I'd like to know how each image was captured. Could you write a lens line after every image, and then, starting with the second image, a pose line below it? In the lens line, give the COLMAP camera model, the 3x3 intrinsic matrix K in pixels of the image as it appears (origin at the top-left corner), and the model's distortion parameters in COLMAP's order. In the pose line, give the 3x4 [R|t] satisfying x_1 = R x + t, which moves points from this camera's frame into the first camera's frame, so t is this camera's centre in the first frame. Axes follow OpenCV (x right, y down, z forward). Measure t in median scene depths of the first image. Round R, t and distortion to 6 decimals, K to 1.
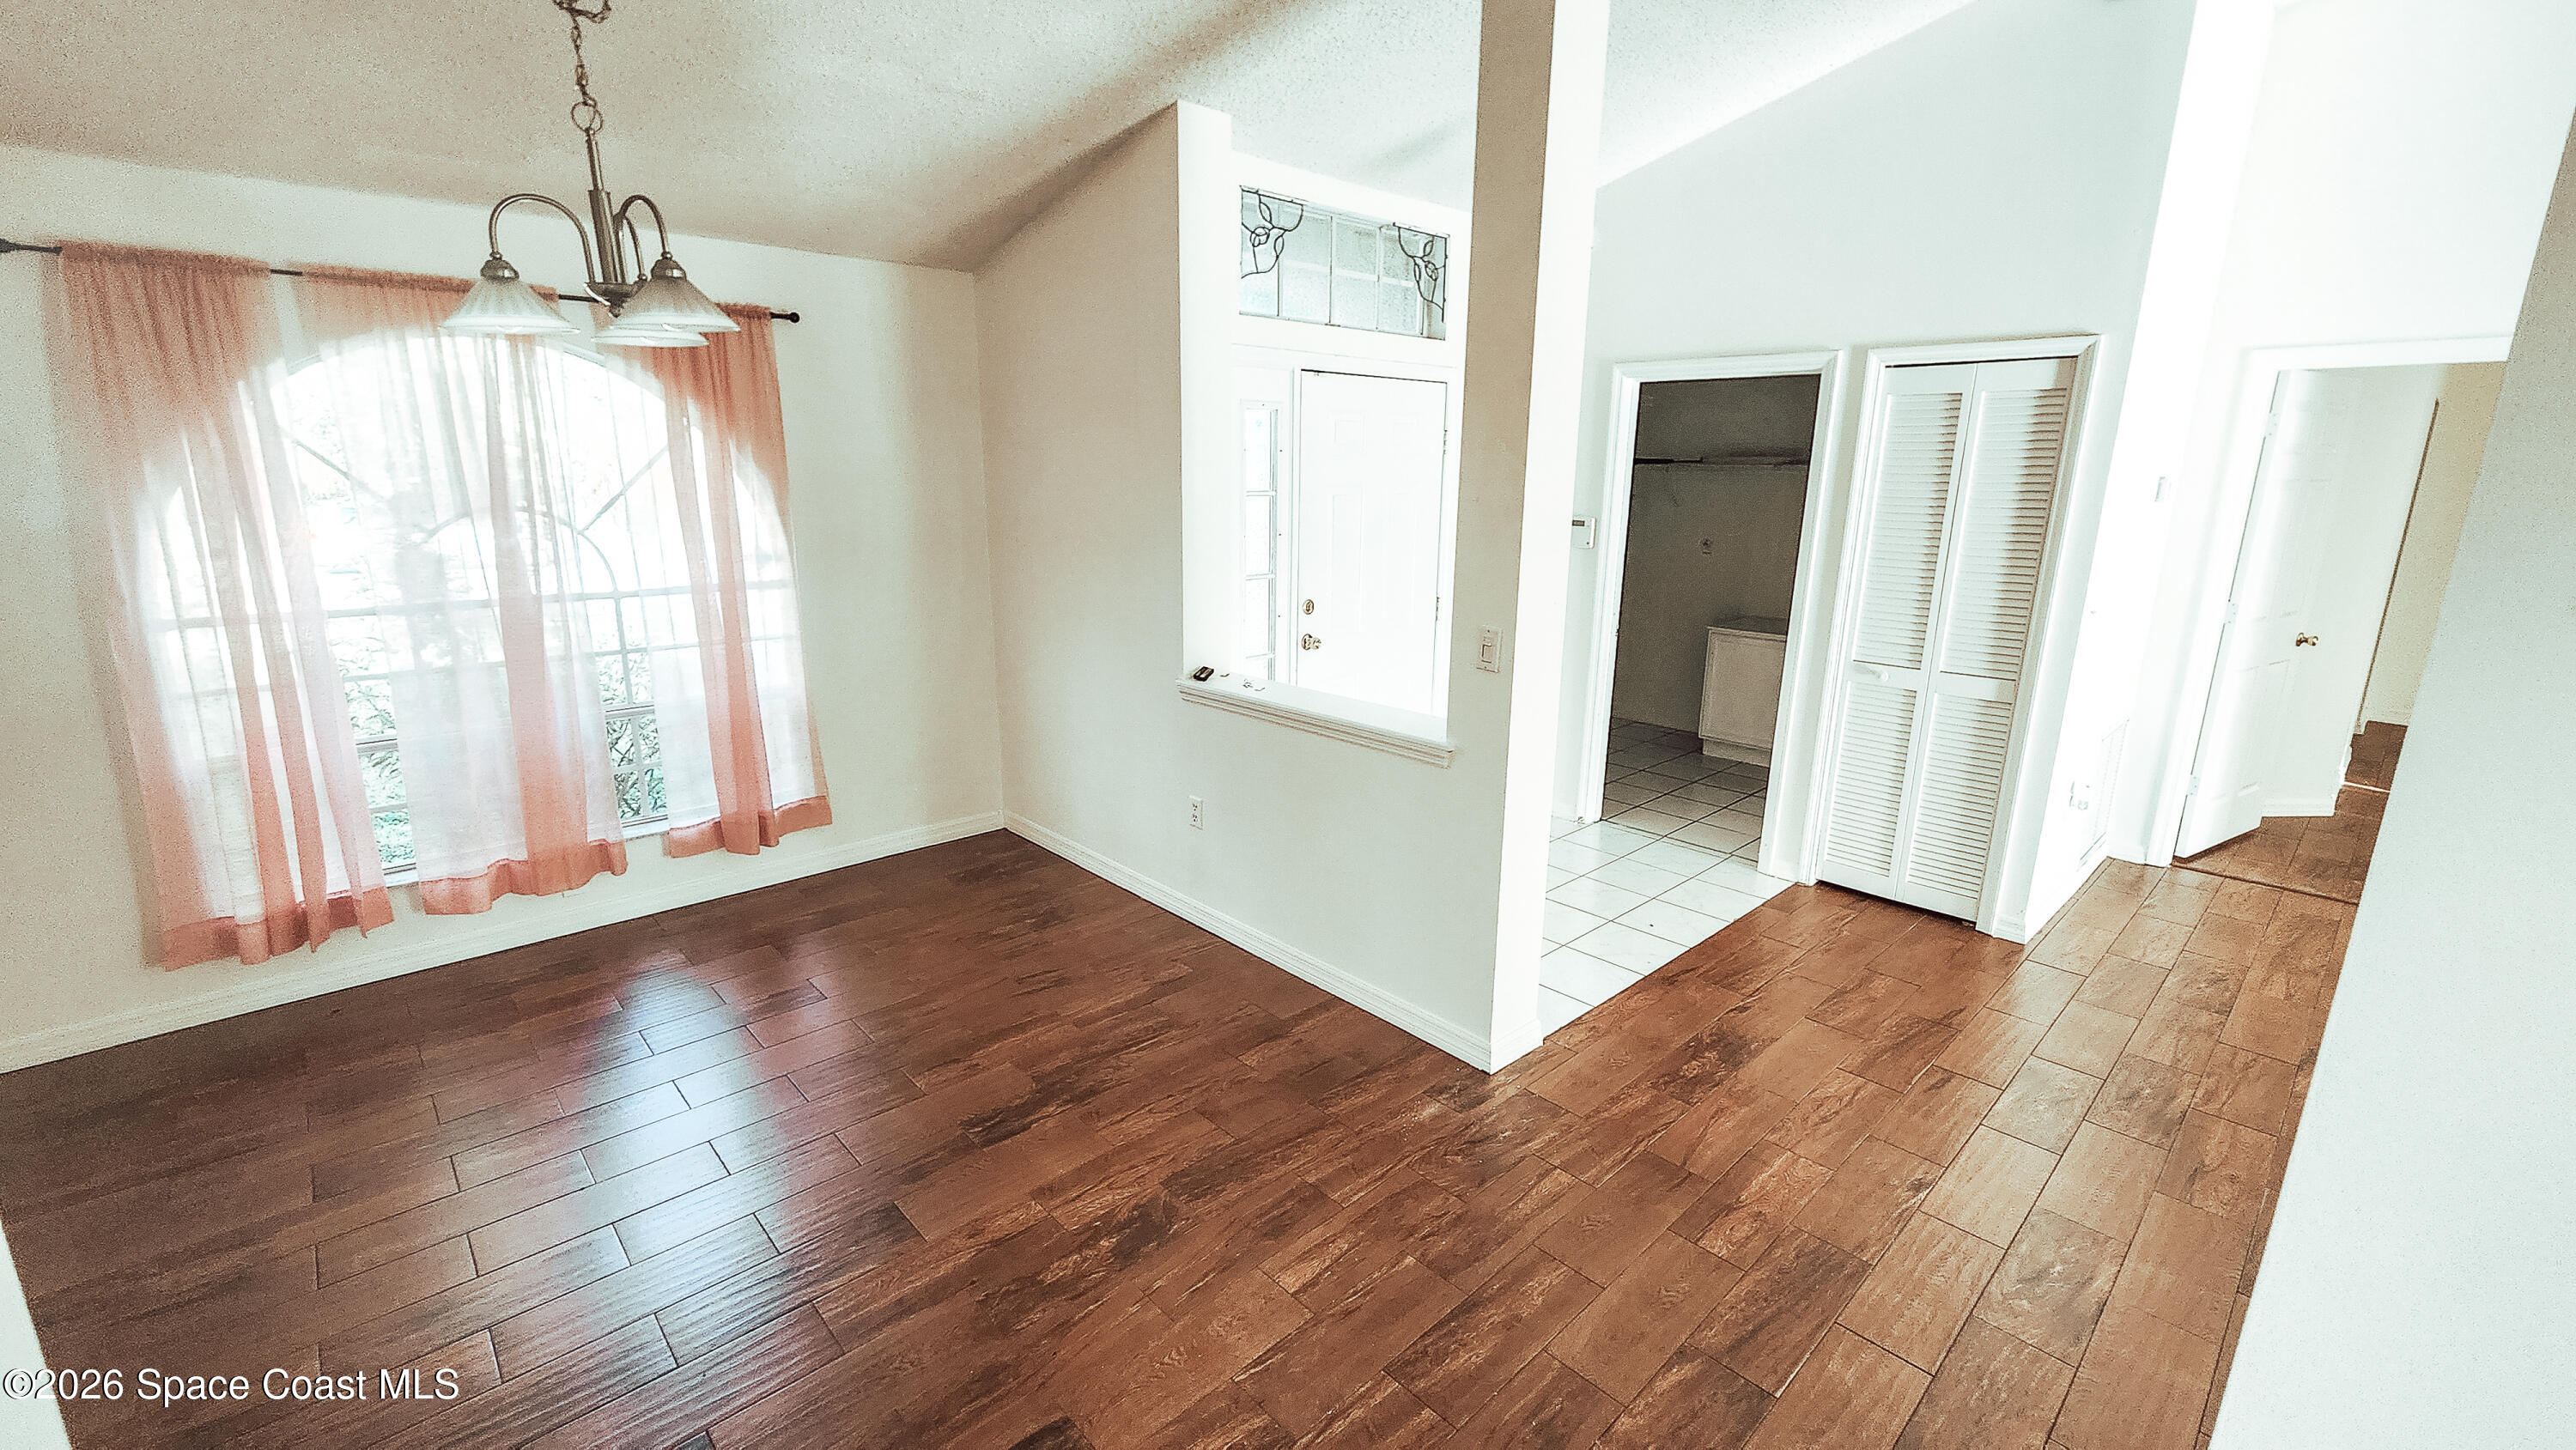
lens RADIAL K [[1066.5, 0, 1270.0], [0, 1066.5, 719.9], [0, 0, 1]] dist [-0.002913, 0.001050]
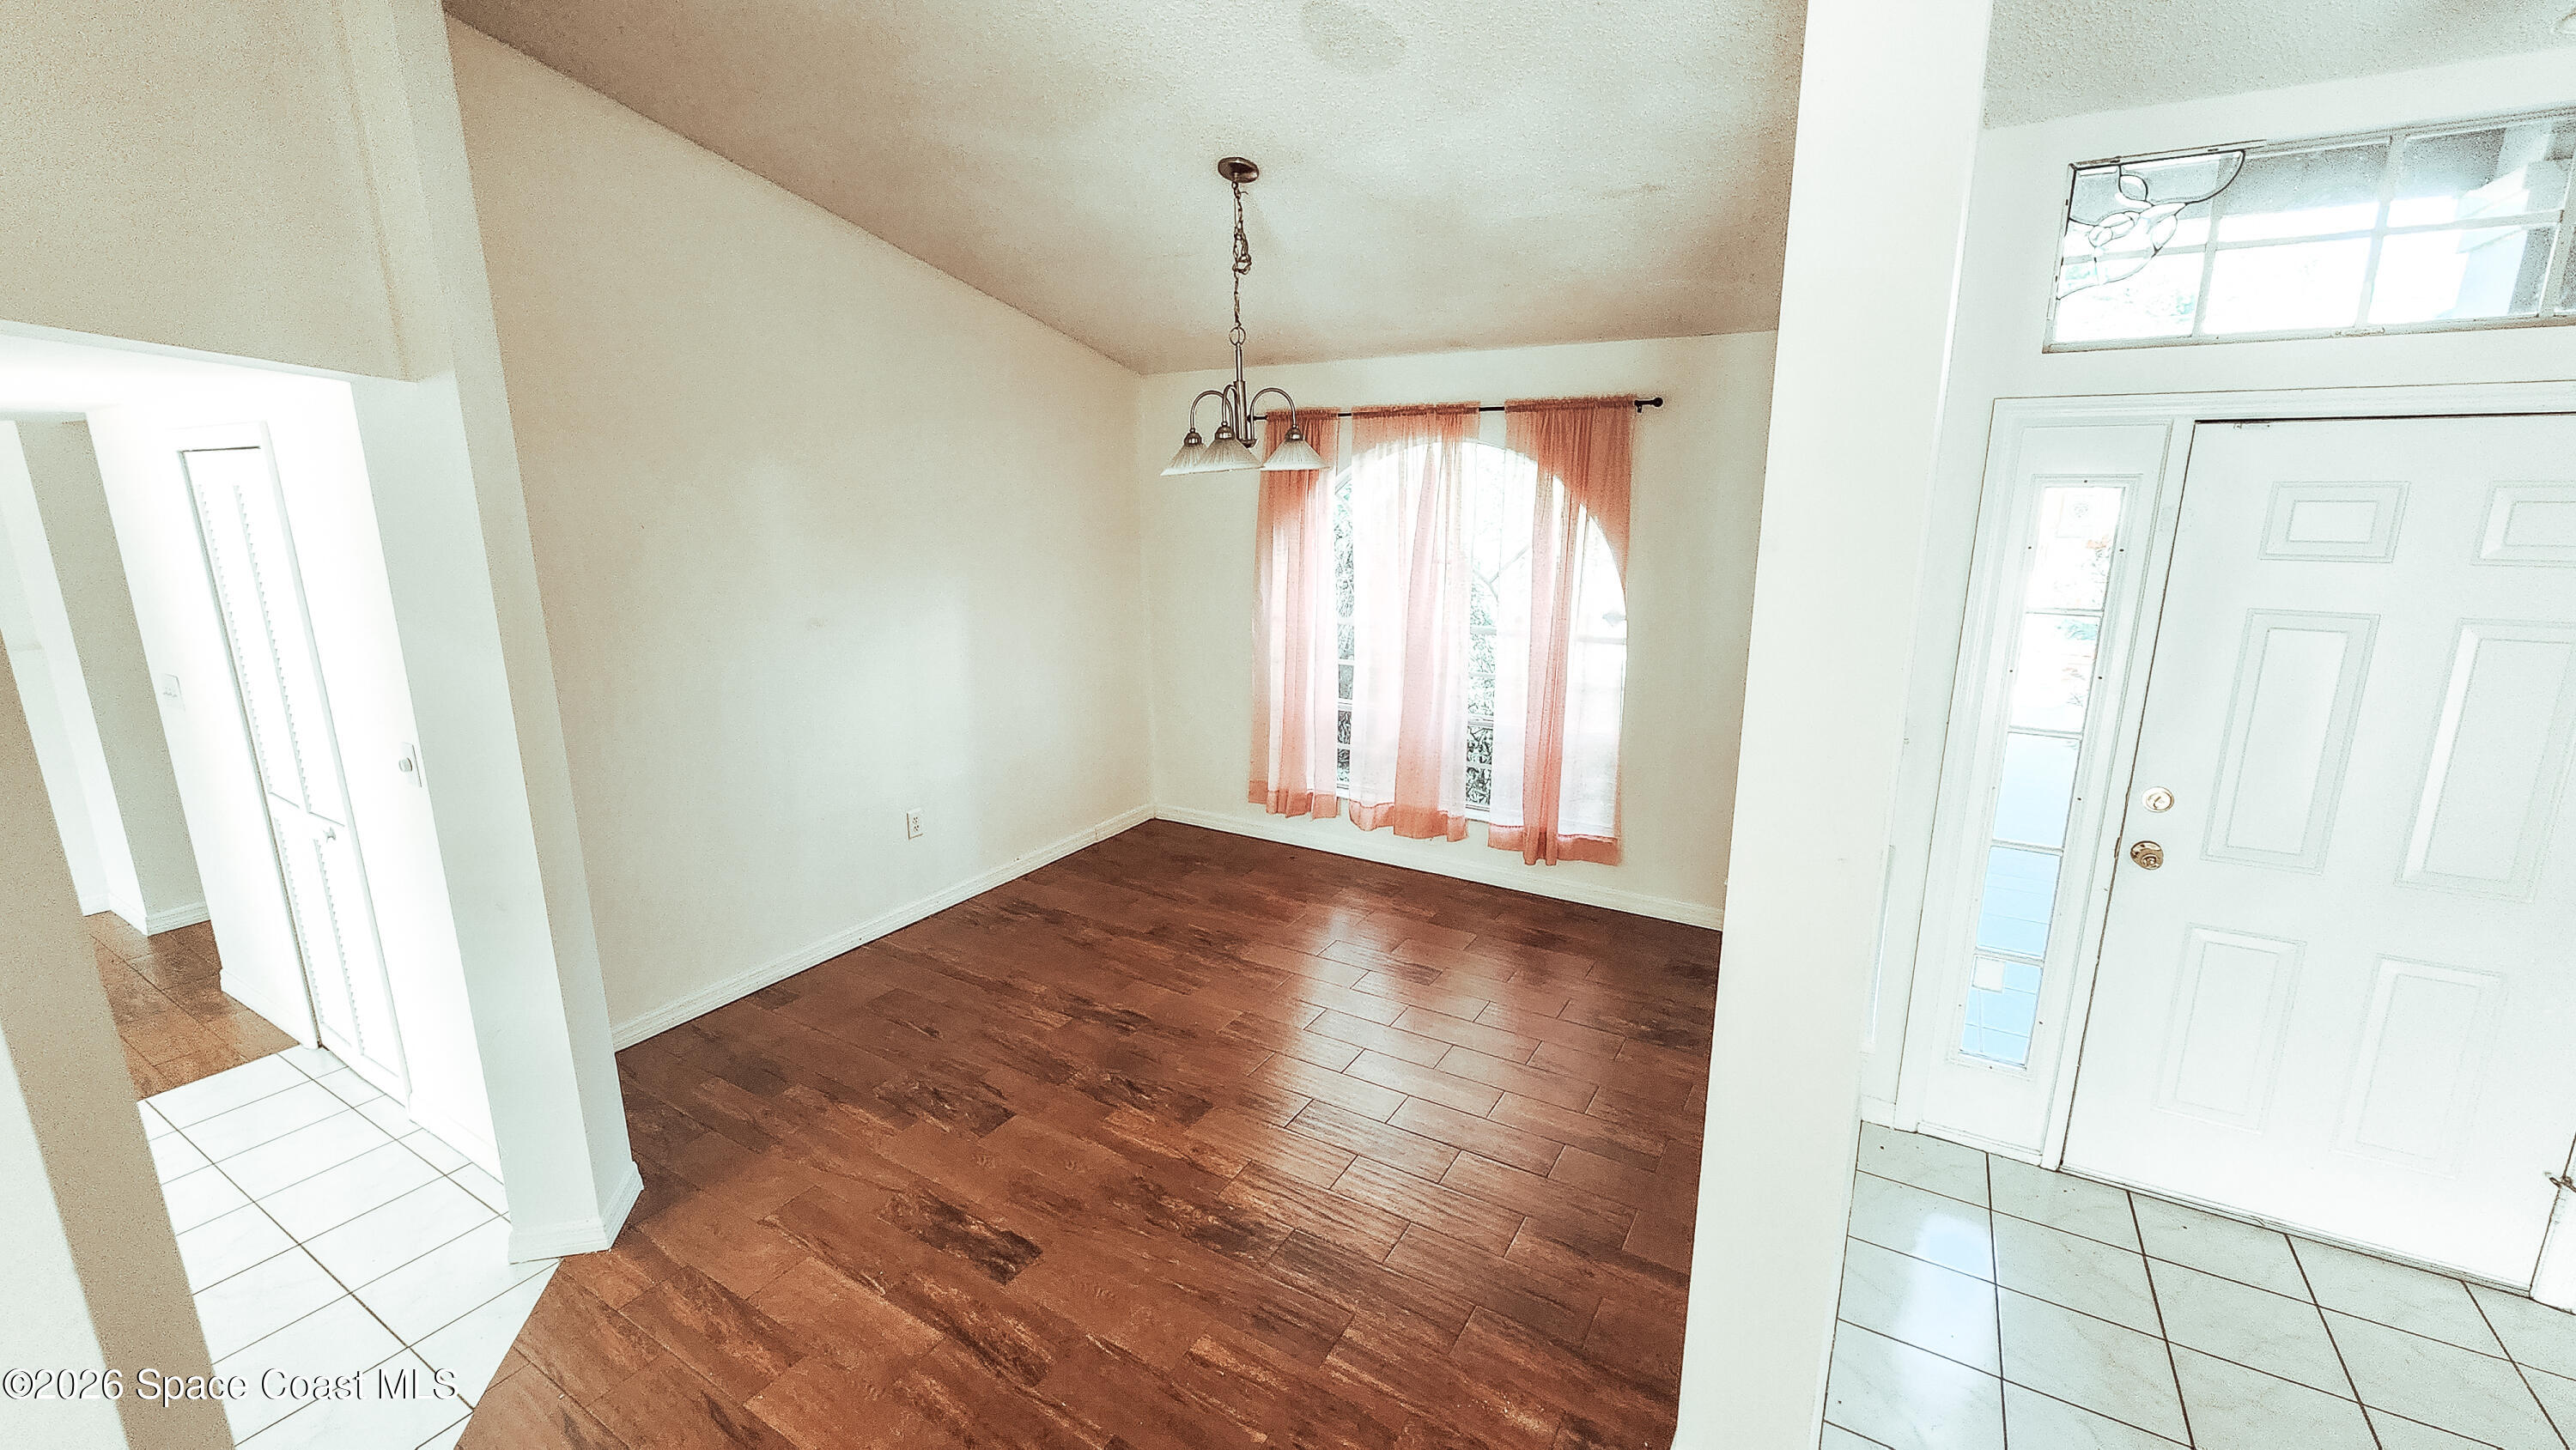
lens RADIAL K [[1066.5, 0, 1272.8], [0, 1066.5, 719.4], [0, 0, 1]] dist [-0.002913, 0.001050]
pose [[0.269718, 0.208855, -0.940017, 0.649553], [-0.219348, 0.963857, 0.151215, -0.183535], [0.937624, 0.165405, 0.305782, 0.450893]]
